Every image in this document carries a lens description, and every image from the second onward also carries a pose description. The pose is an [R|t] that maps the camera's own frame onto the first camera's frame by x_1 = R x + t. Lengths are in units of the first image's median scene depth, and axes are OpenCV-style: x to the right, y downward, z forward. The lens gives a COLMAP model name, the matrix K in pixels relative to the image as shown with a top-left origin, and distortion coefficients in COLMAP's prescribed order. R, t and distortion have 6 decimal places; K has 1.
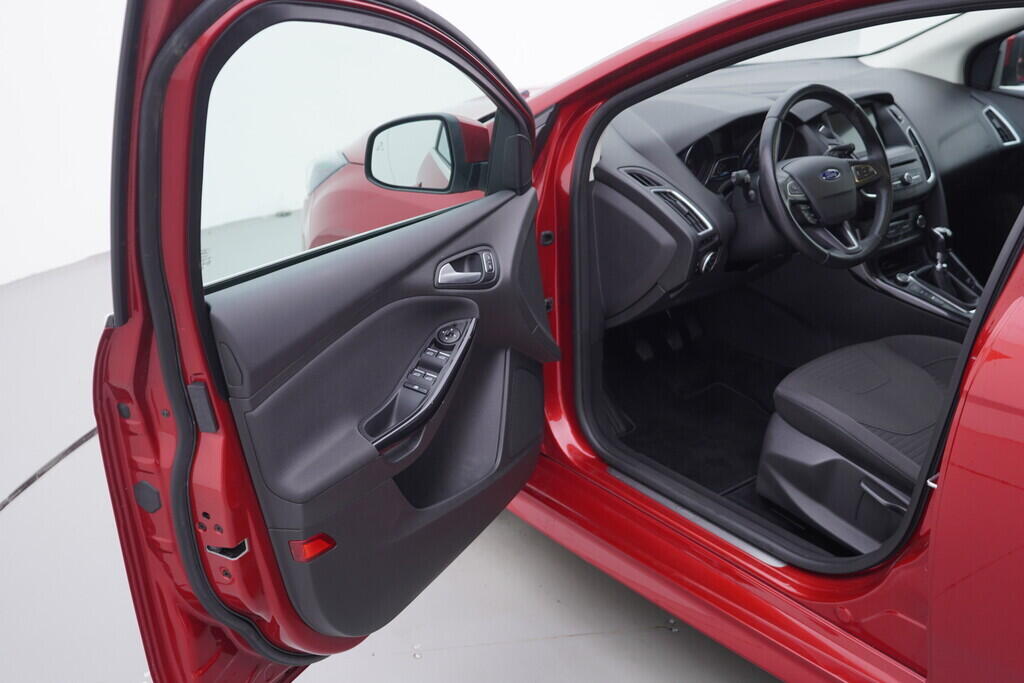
lens RADIAL K [[1082.7, 0, 511.1], [0, 1082.7, 342.1], [0, 0, 1]] dist [0.005765, 0.000000]
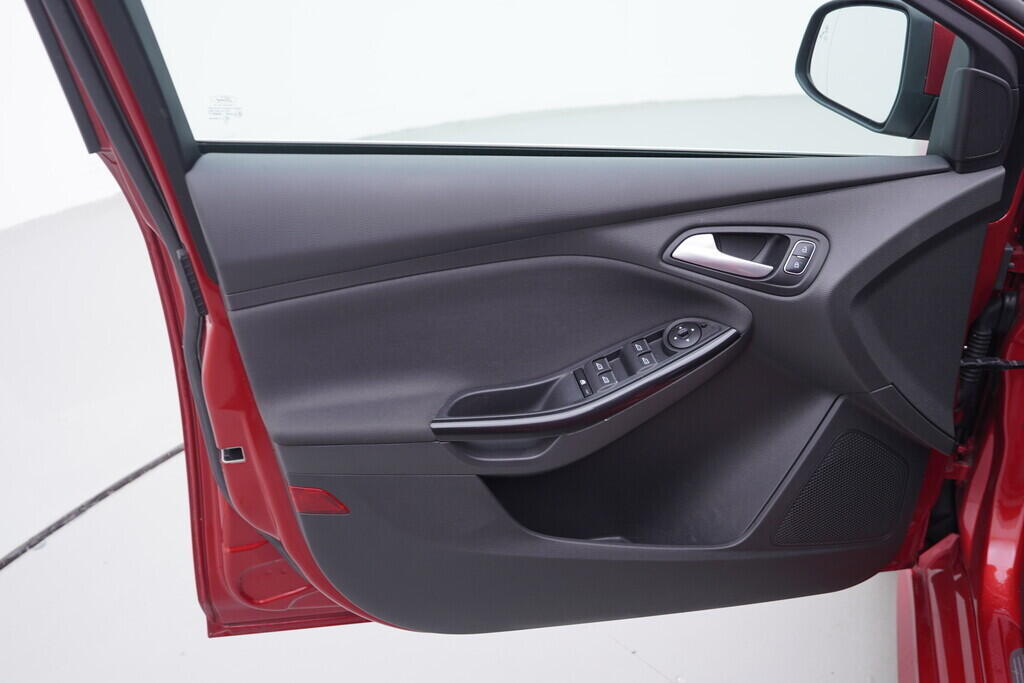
lens RADIAL K [[1082.7, 0, 512.0], [0, 1082.7, 341.5], [0, 0, 1]] dist [0.005765, 0.000000]
pose [[0.589513, 0.442677, -0.675656, 0.331350], [-0.317260, 0.896130, 0.310317, -0.176512], [0.742846, 0.031423, 0.668724, 0.487487]]
